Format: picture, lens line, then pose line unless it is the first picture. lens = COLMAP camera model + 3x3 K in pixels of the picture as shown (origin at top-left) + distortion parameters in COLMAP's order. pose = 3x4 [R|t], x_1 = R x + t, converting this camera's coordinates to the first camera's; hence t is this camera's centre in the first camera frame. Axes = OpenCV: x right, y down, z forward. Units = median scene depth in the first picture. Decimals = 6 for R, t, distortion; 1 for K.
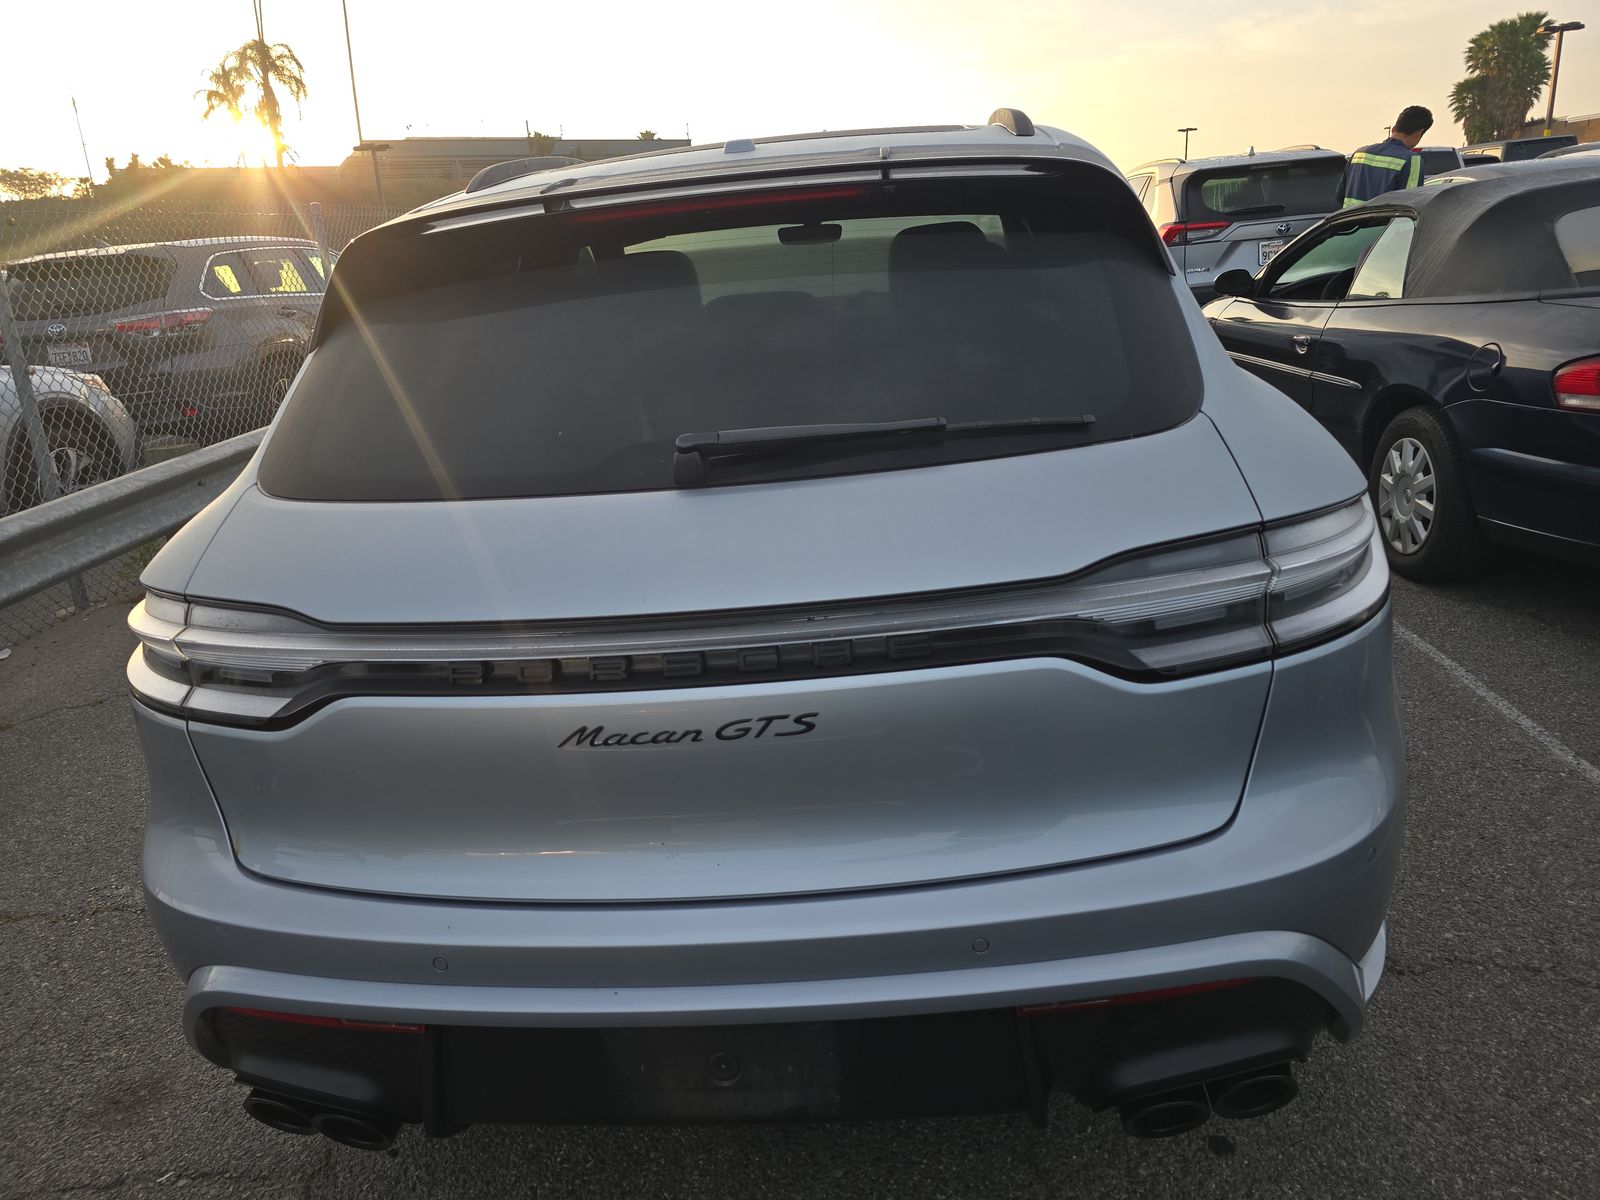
lens RADIAL K [[1096.0, 0, 780.0], [0, 1096.0, 603.0], [0, 0, 1]] dist [0.040745, -0.034845]
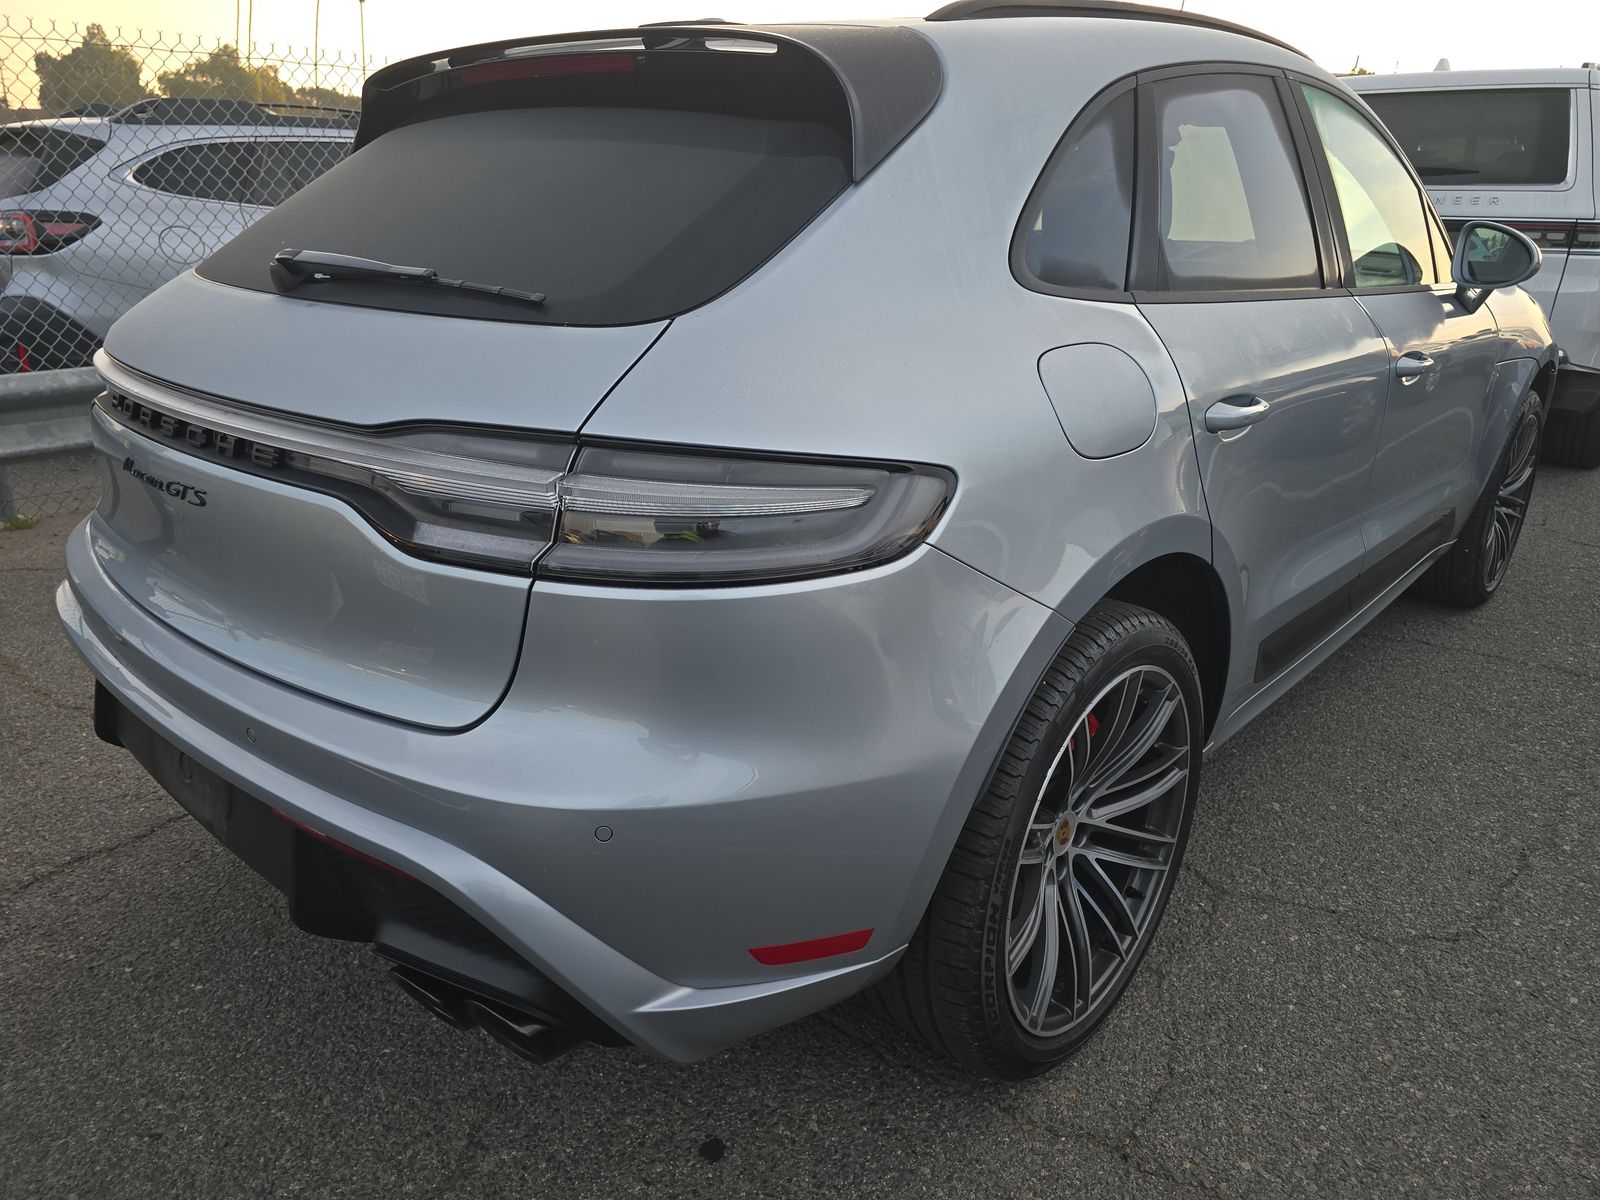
lens RADIAL K [[1096.0, 0, 780.0], [0, 1096.0, 603.0], [0, 0, 1]] dist [0.040745, -0.034845]
pose [[0.776659, 0.314017, -0.546072, 0.807119], [-0.282952, 0.948421, 0.142955, -0.085599], [0.562796, 0.043484, 0.825451, 0.262087]]
